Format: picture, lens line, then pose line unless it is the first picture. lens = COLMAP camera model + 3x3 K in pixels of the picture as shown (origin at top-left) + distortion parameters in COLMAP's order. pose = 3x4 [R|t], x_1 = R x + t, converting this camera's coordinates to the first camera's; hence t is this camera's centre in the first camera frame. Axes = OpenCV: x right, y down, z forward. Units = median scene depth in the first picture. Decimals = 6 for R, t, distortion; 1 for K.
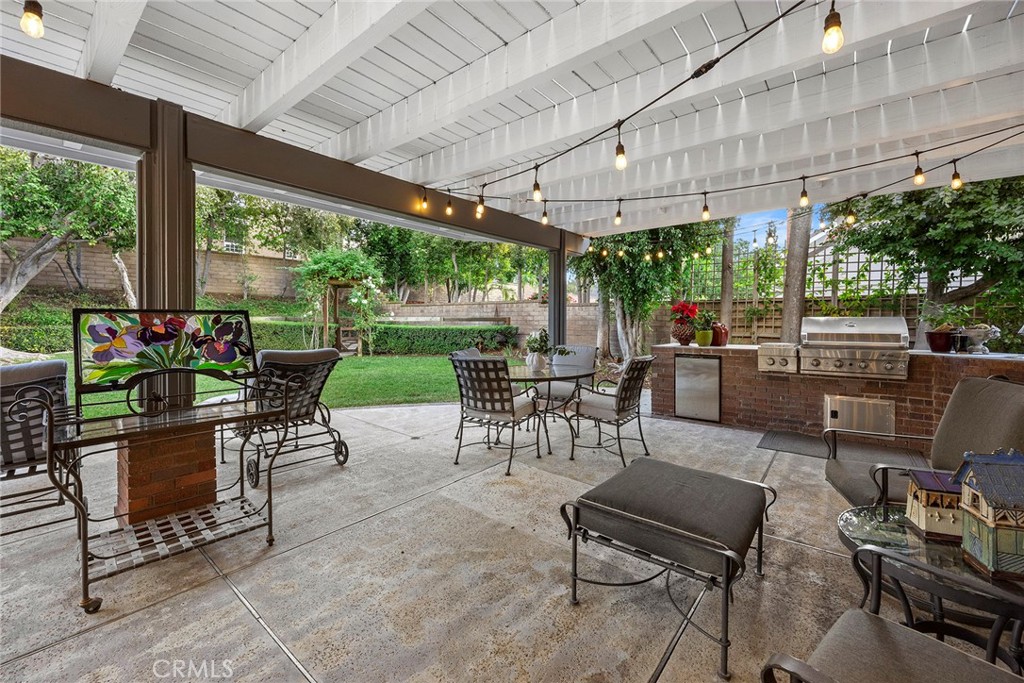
lens RADIAL K [[418.0, 0, 510.1], [0, 418.0, 326.4], [0, 0, 1]] dist [0.002239, 0.000147]
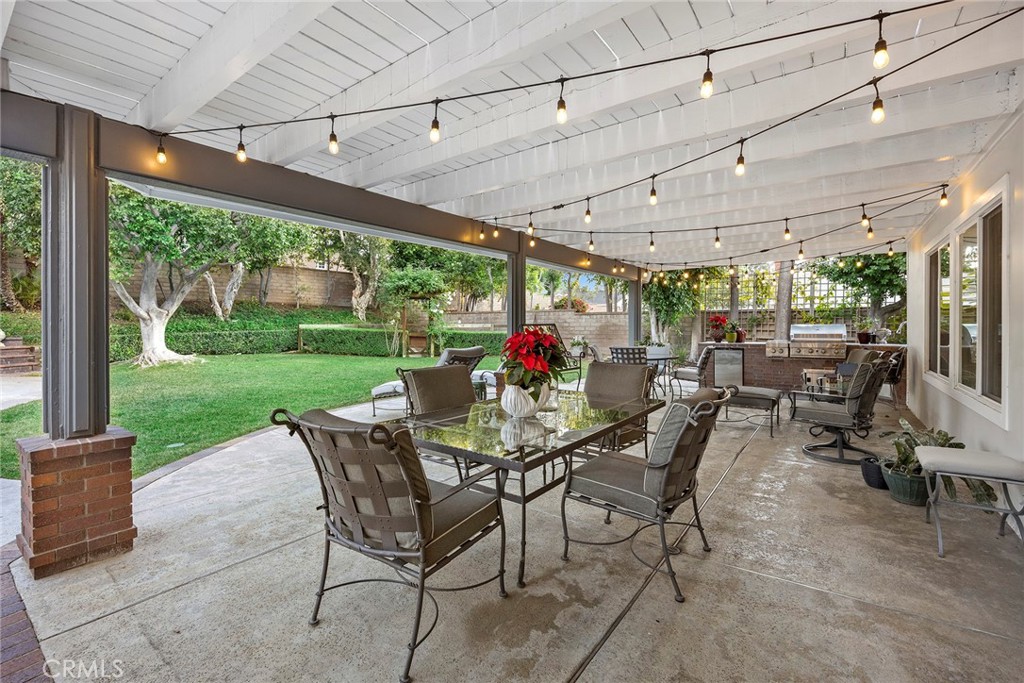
lens RADIAL K [[443.9, 0, 514.4], [0, 443.9, 332.1], [0, 0, 1]] dist [-0.002836, -0.000146]
pose [[0.998224, -0.005078, 0.059351, -0.321932], [0.005141, 0.999986, -0.000921, 0.002630], [-0.059346, 0.001225, 0.998237, -0.443756]]
